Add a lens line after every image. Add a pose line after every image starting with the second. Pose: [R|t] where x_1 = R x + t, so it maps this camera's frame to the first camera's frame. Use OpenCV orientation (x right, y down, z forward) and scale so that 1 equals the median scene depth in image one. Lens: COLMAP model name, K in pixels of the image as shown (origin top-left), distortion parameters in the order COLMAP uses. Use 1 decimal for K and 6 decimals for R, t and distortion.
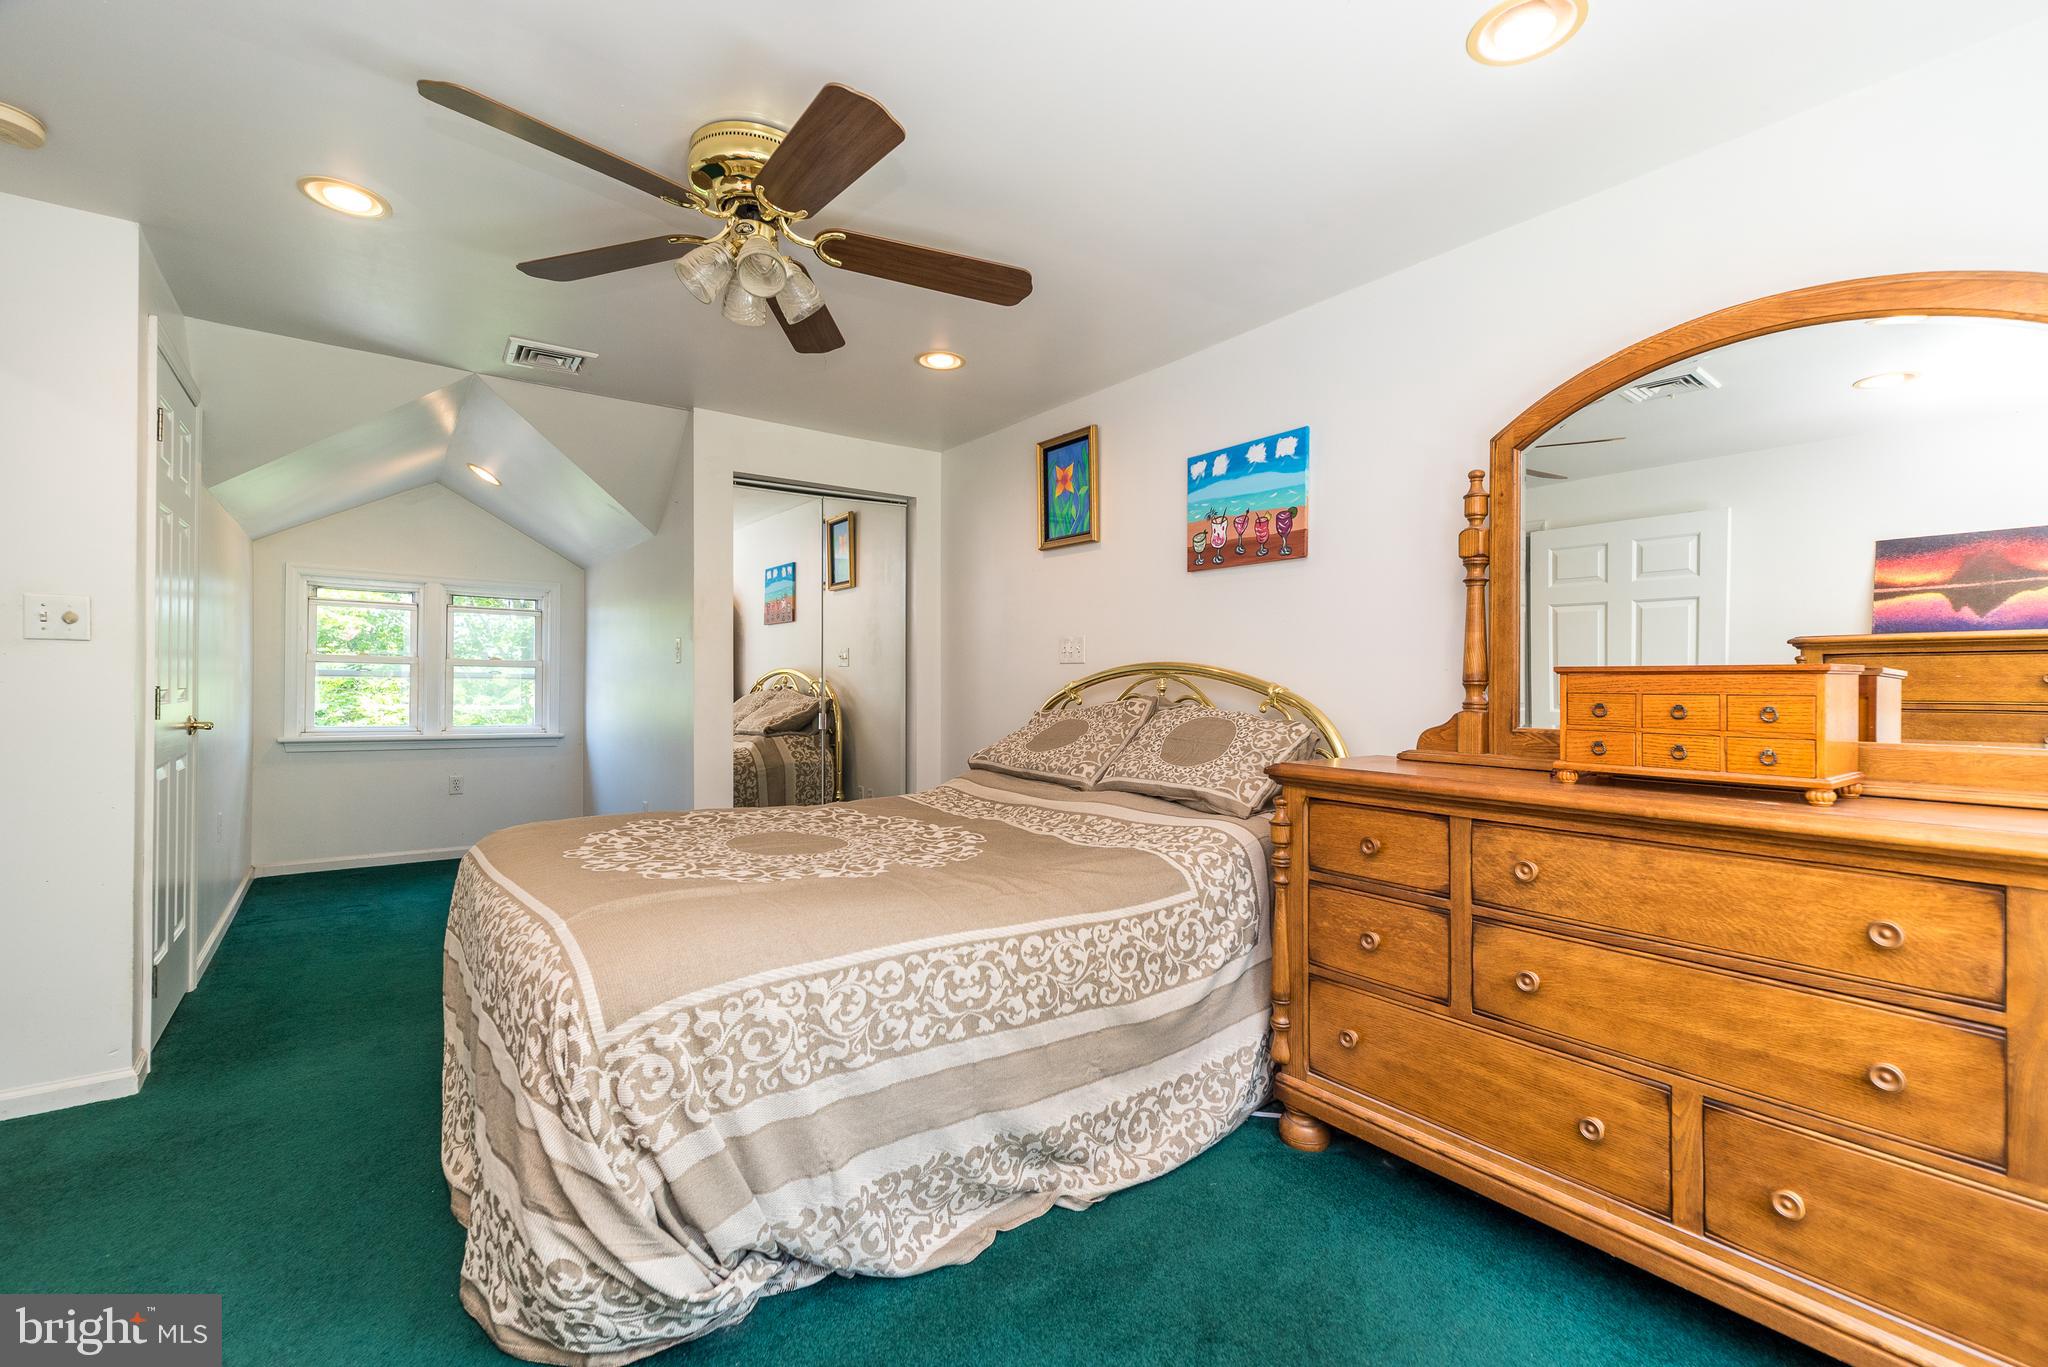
lens RADIAL K [[894.4, 0, 1025.2], [0, 894.4, 699.3], [0, 0, 1]] dist [0.015283, -0.000100]
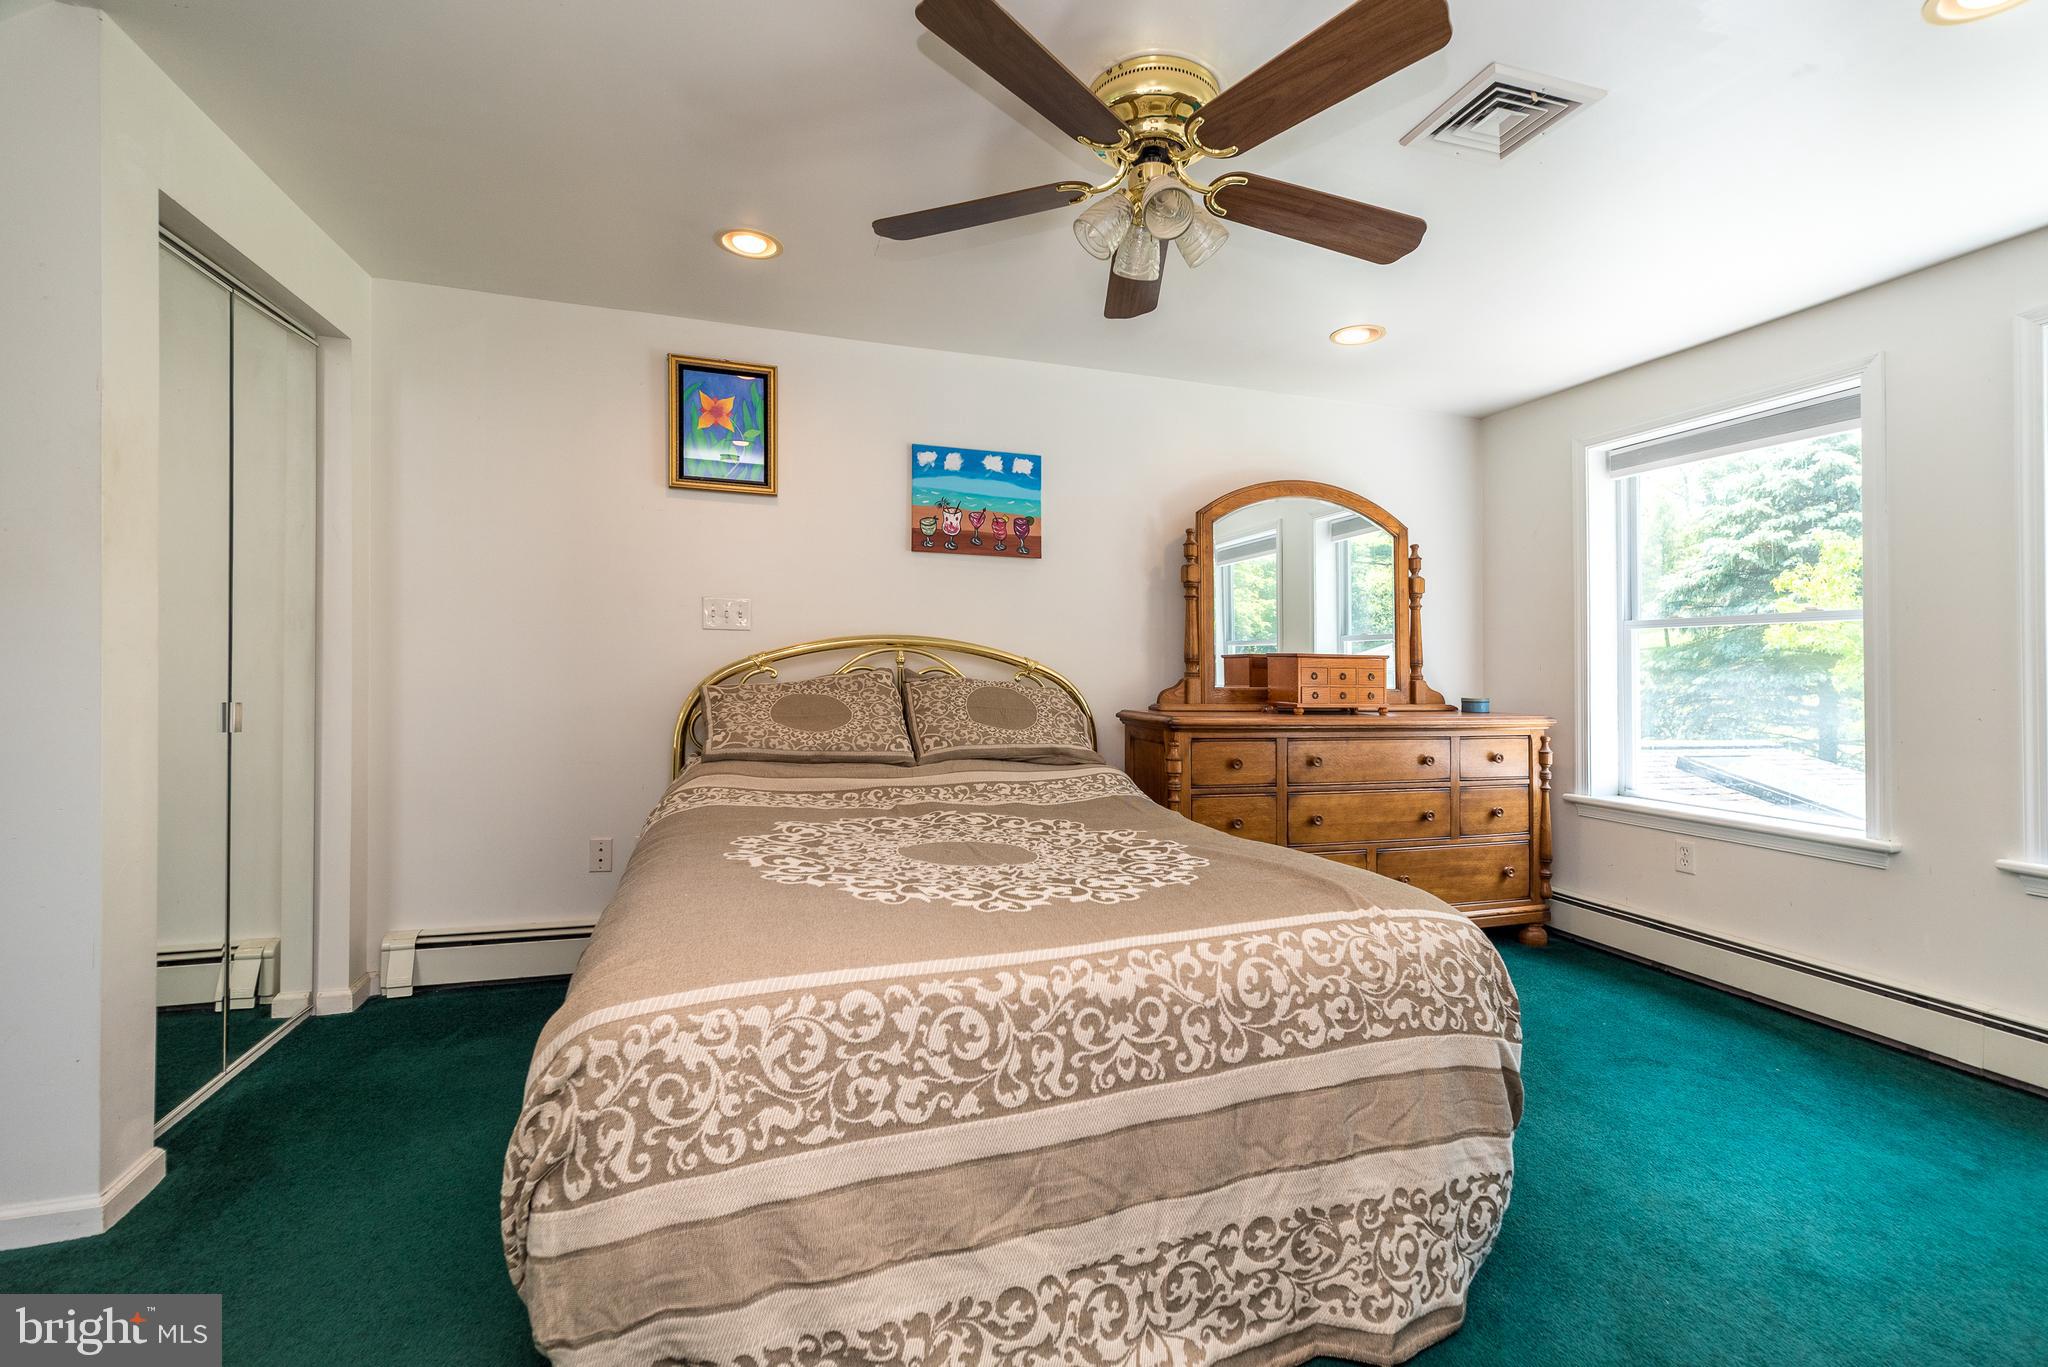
lens RADIAL K [[891.2, 0, 1028.0], [0, 891.2, 661.3], [0, 0, 1]] dist [0.001339, 0.000035]
pose [[0.328544, 0.003236, 0.944483, -0.844210], [0.002258, 0.999989, -0.004211, -0.007449], [-0.944486, 0.003516, 0.328533, 0.575201]]
